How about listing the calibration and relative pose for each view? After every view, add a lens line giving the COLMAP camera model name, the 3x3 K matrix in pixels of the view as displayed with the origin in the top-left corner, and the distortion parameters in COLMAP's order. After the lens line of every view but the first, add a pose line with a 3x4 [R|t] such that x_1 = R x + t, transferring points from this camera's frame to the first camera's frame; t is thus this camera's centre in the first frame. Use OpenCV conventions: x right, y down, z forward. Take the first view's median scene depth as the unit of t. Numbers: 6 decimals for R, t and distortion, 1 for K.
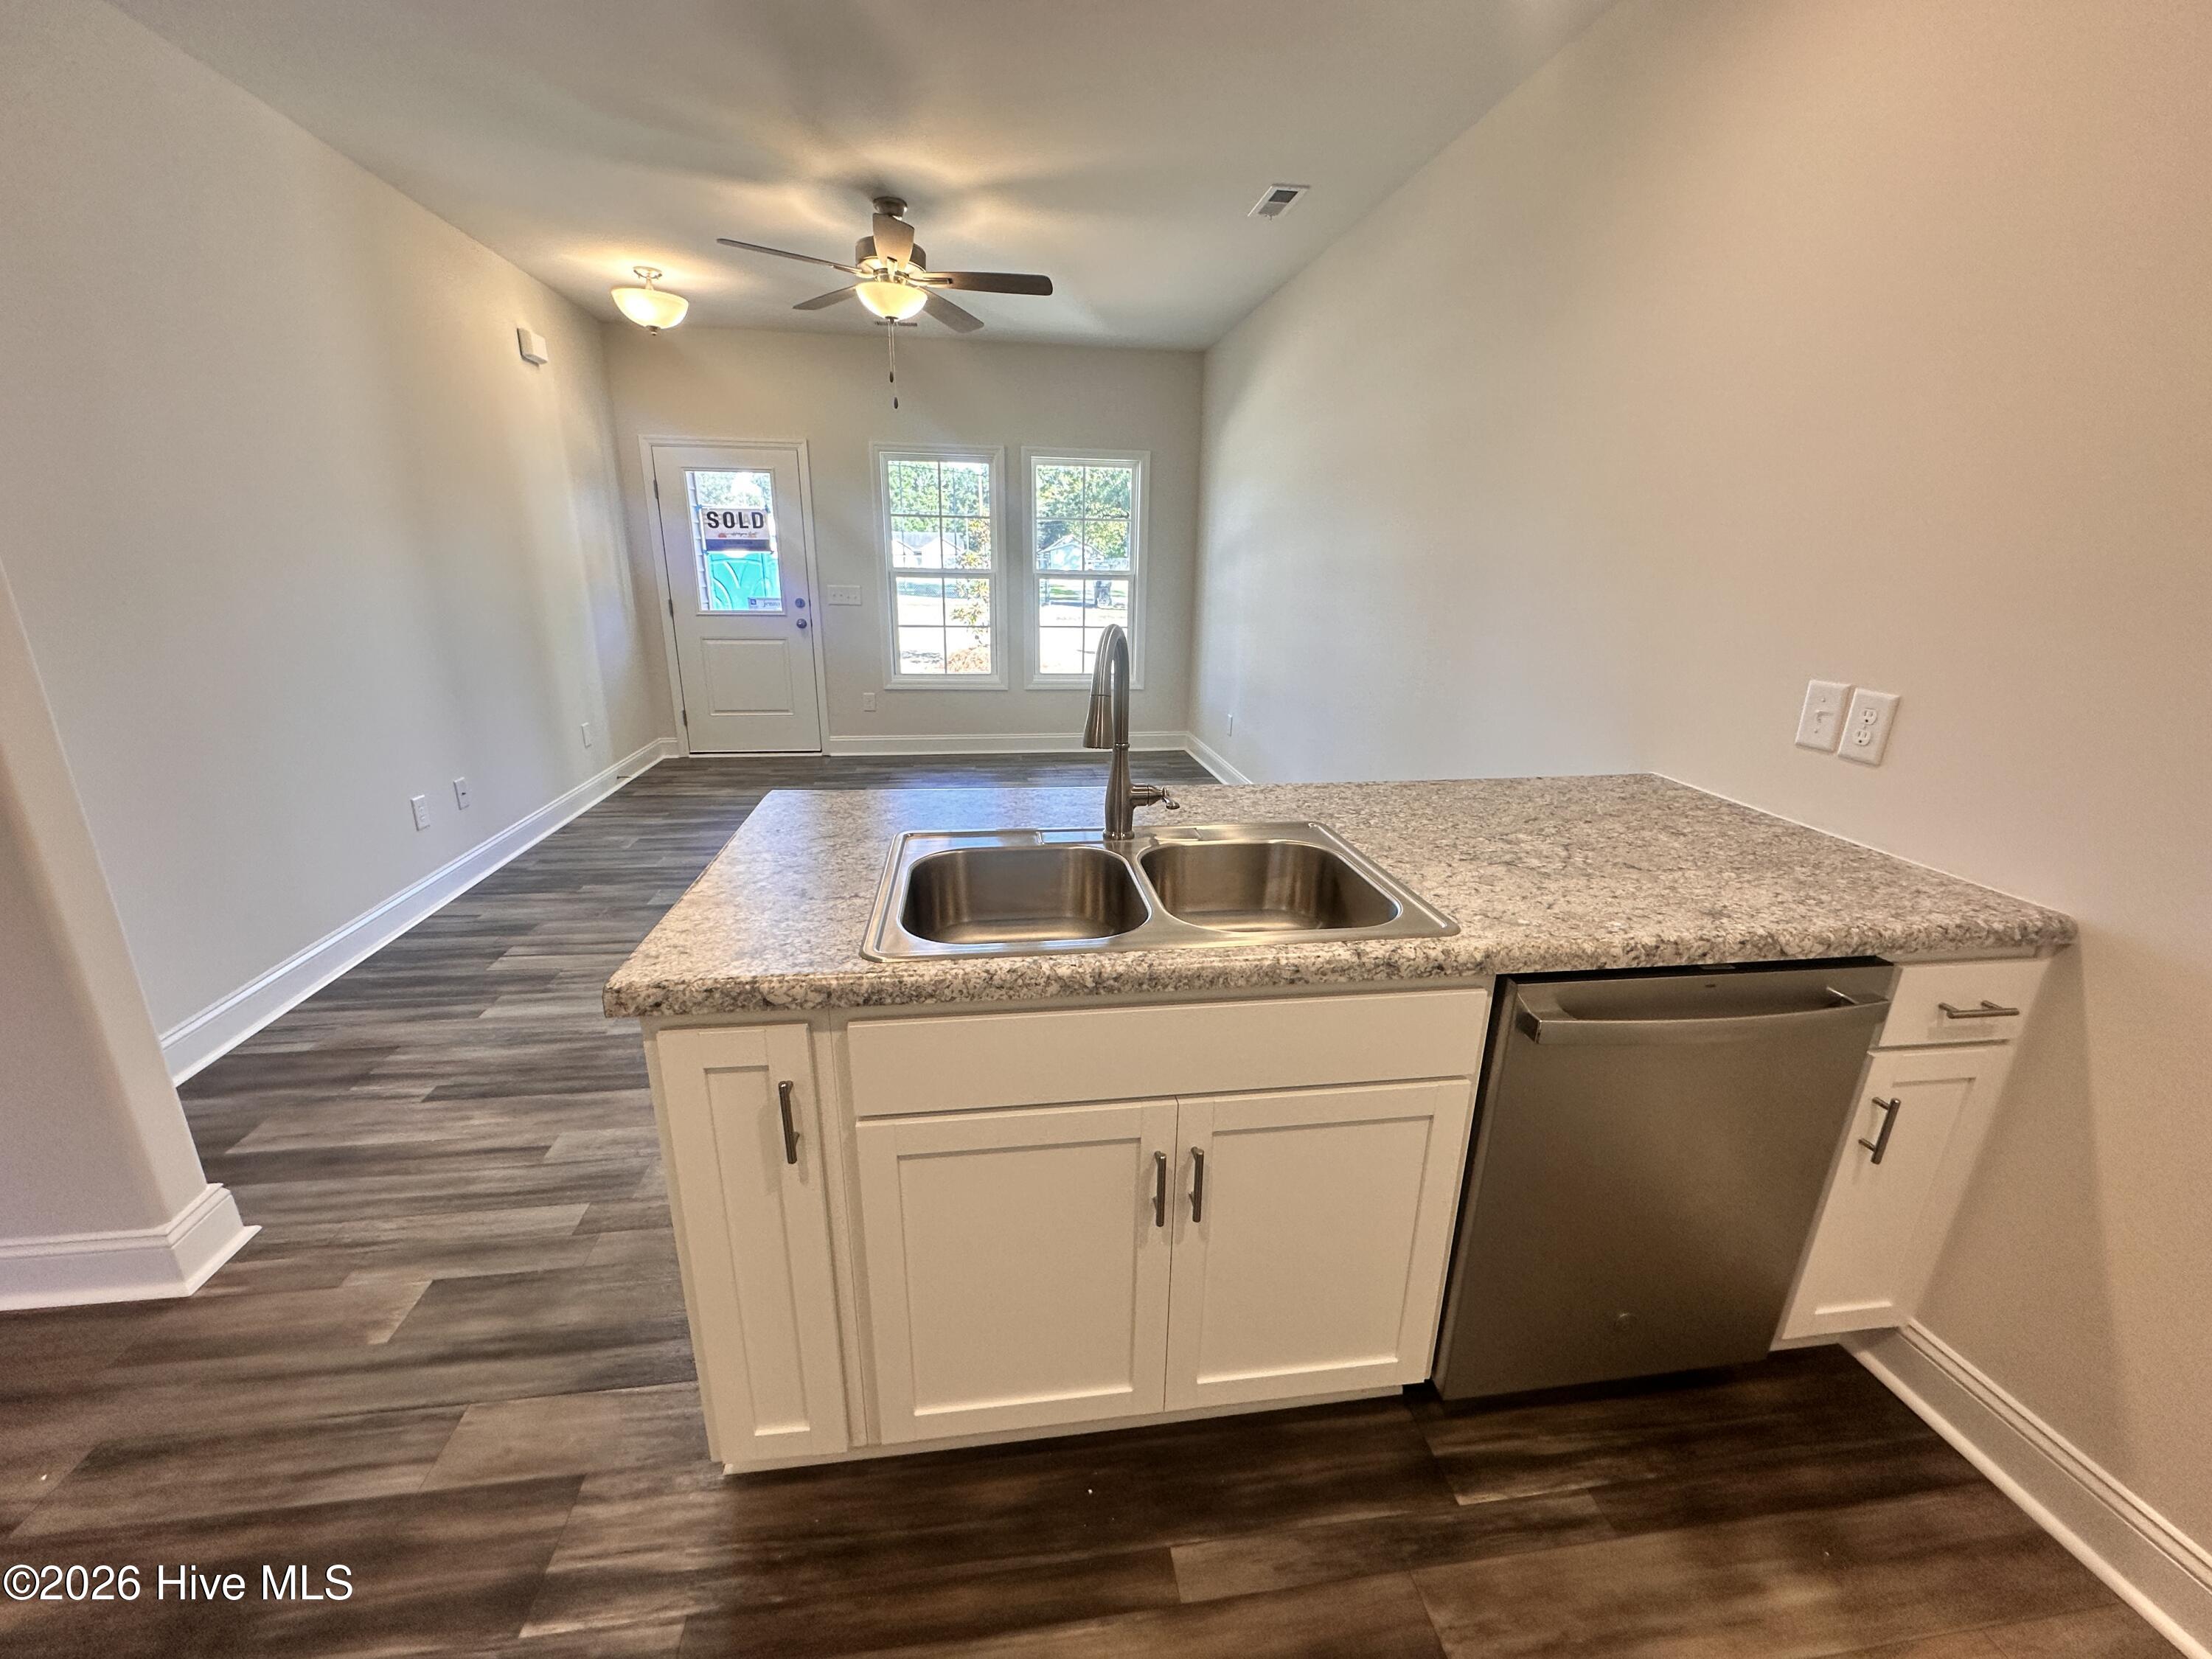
lens RADIAL K [[878.2, 0, 1106.1], [0, 878.2, 823.1], [0, 0, 1]] dist [0.000656, -0.000076]
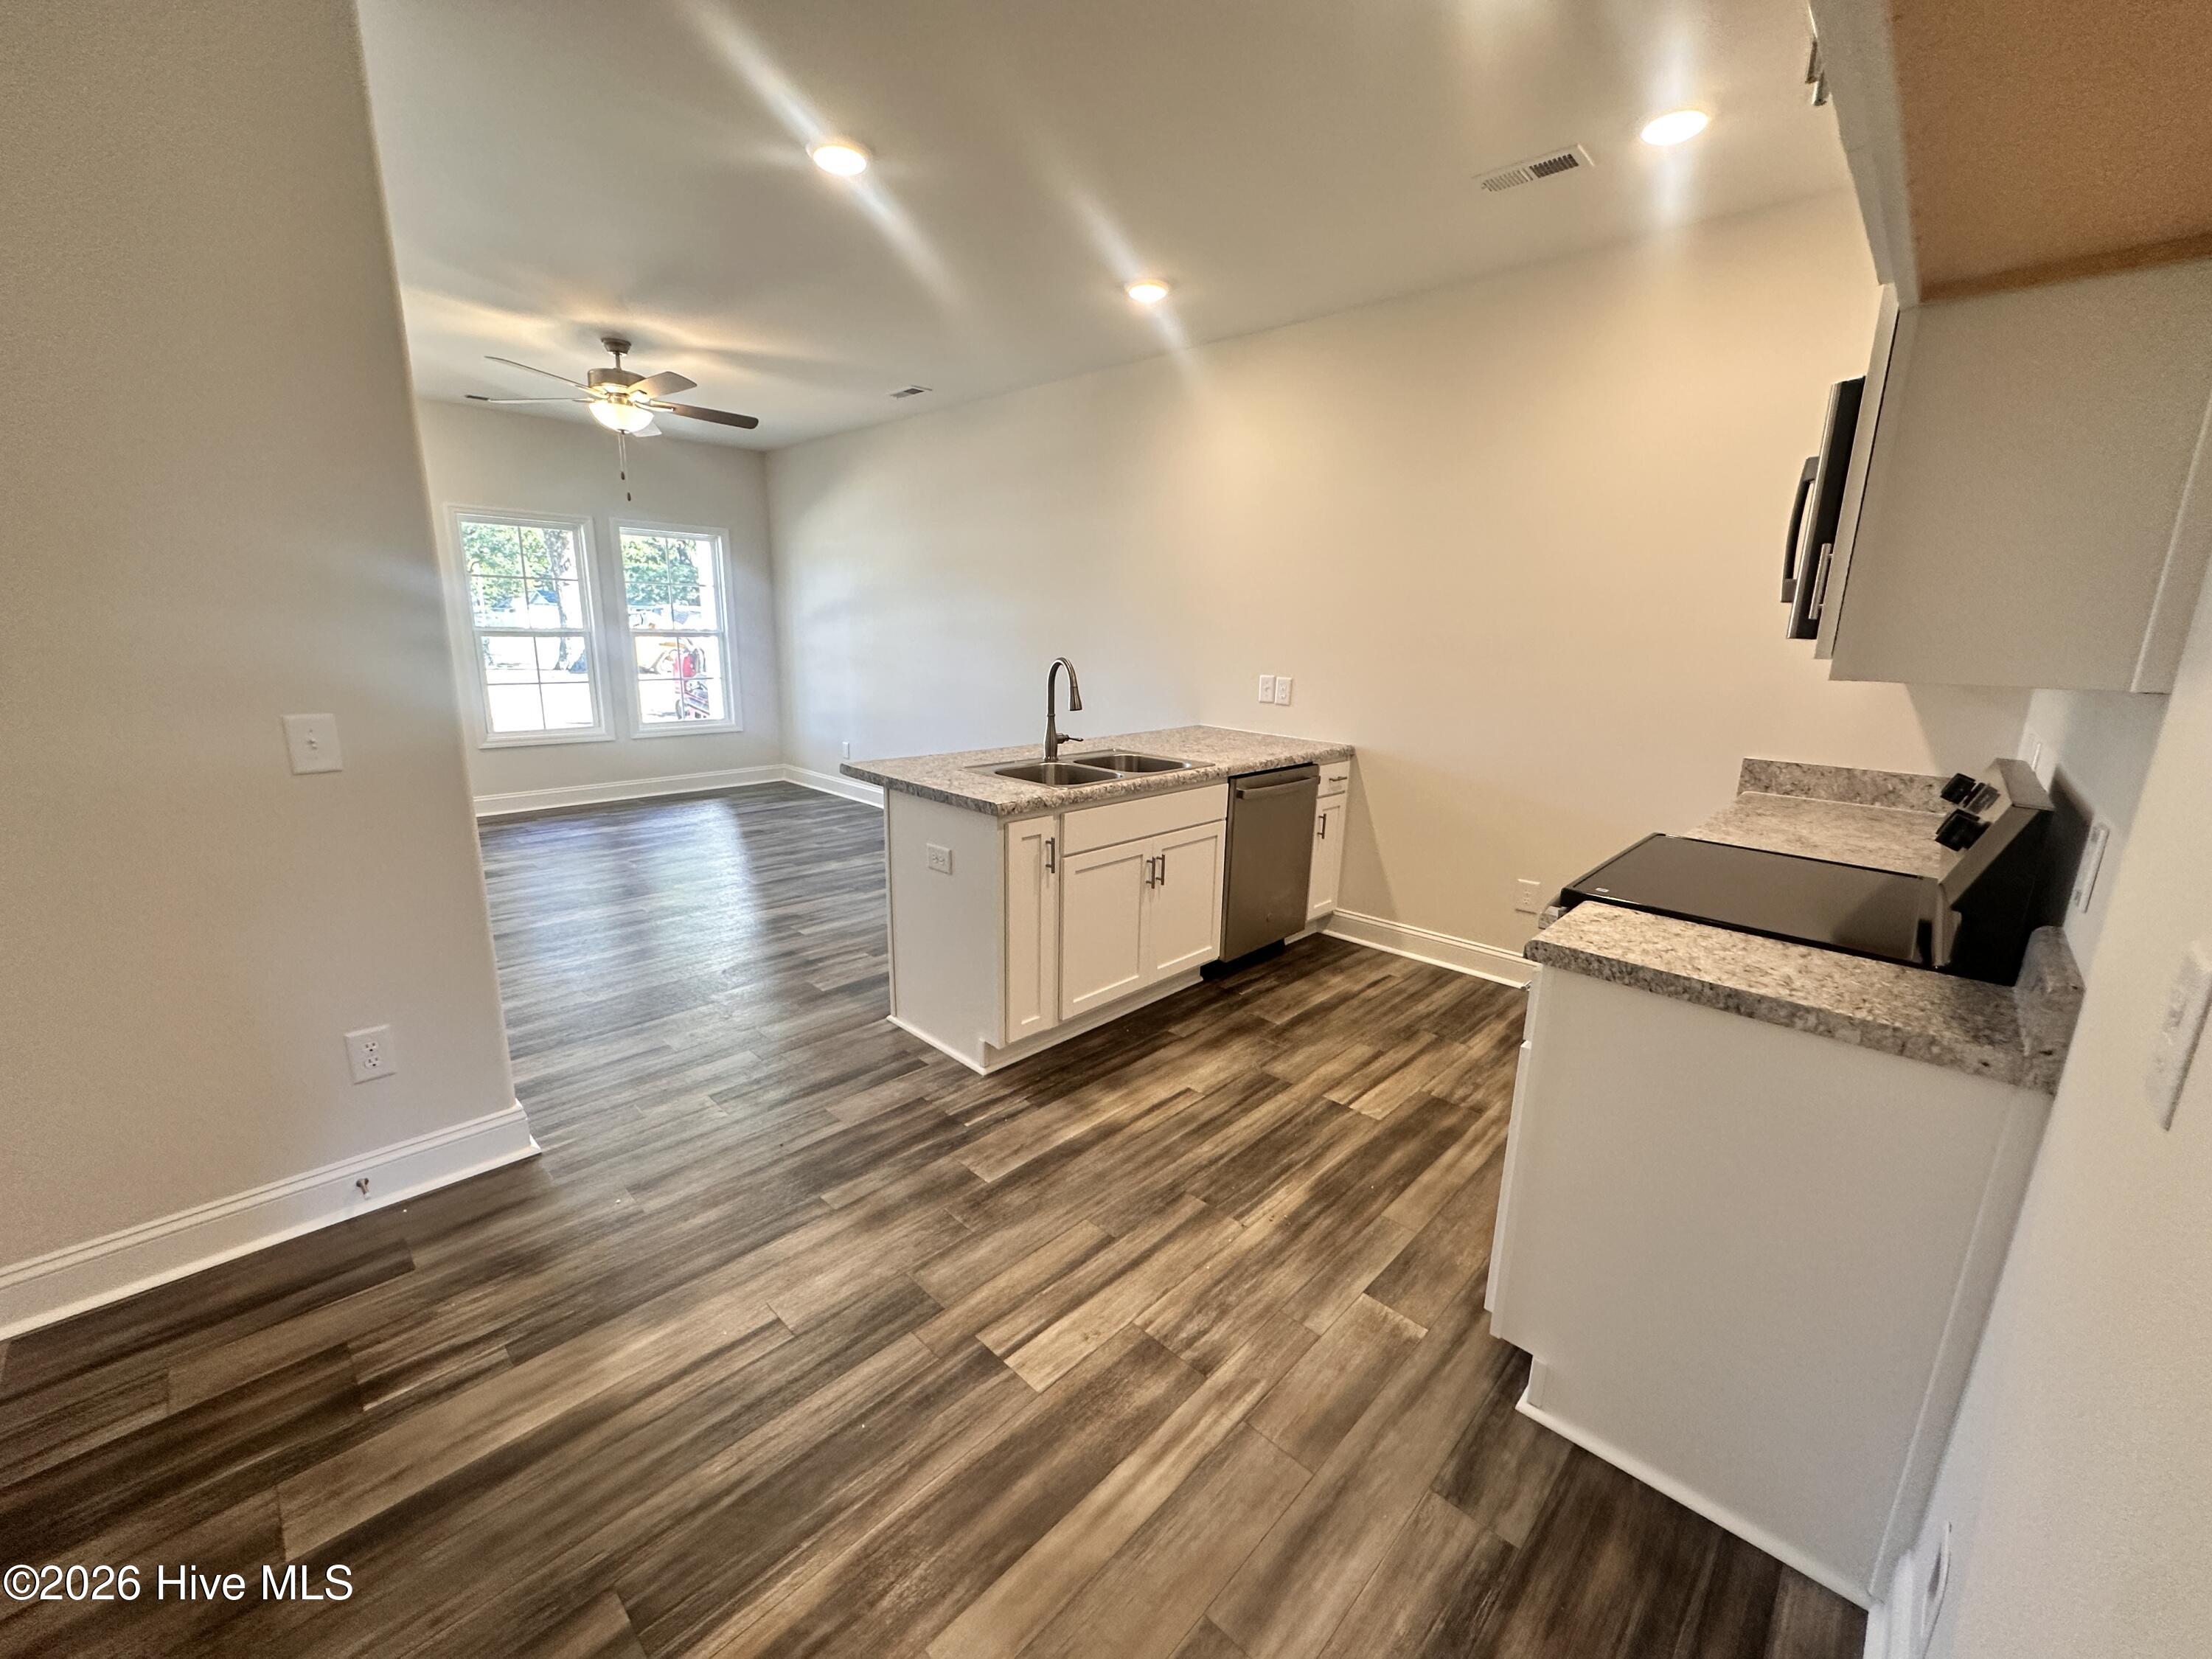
lens RADIAL K [[878.2, 0, 1095.8], [0, 878.2, 816.1], [0, 0, 1]] dist [0.000656, -0.000076]
pose [[0.793743, -0.128562, 0.594511, -1.364783], [0.168431, 0.985644, -0.011731, 0.225287], [-0.584468, 0.109445, 0.804002, -0.843516]]
